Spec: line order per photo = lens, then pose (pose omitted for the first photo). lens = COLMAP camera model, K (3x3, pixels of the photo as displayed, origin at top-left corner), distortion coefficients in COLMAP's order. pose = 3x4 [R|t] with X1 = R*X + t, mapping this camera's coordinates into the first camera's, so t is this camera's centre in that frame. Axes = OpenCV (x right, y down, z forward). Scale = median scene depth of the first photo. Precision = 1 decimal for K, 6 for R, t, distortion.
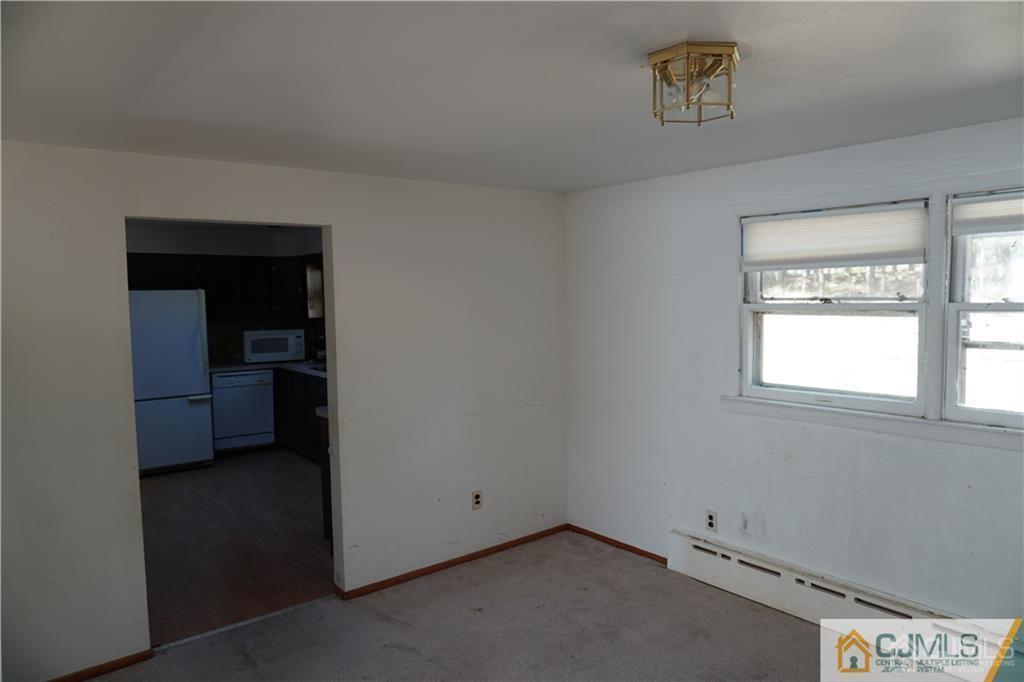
lens RADIAL K [[673.4, 0, 515.2], [0, 673.4, 340.5], [0, 0, 1]] dist [-0.047138, 0.016084]
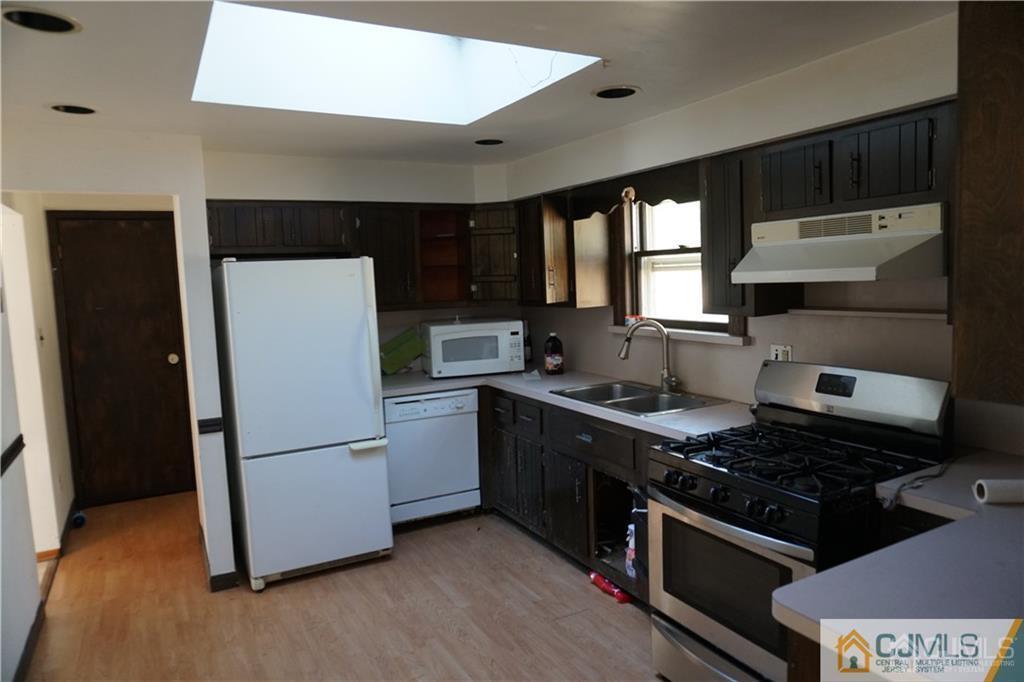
lens RADIAL K [[673.4, 0, 510.9], [0, 673.4, 341.4], [0, 0, 1]] dist [-0.047138, 0.016084]
pose [[0.981863, -0.007697, -0.189435, -0.216307], [0.014648, 0.999269, 0.035318, -0.020689], [0.189025, -0.037452, 0.981258, 0.408412]]
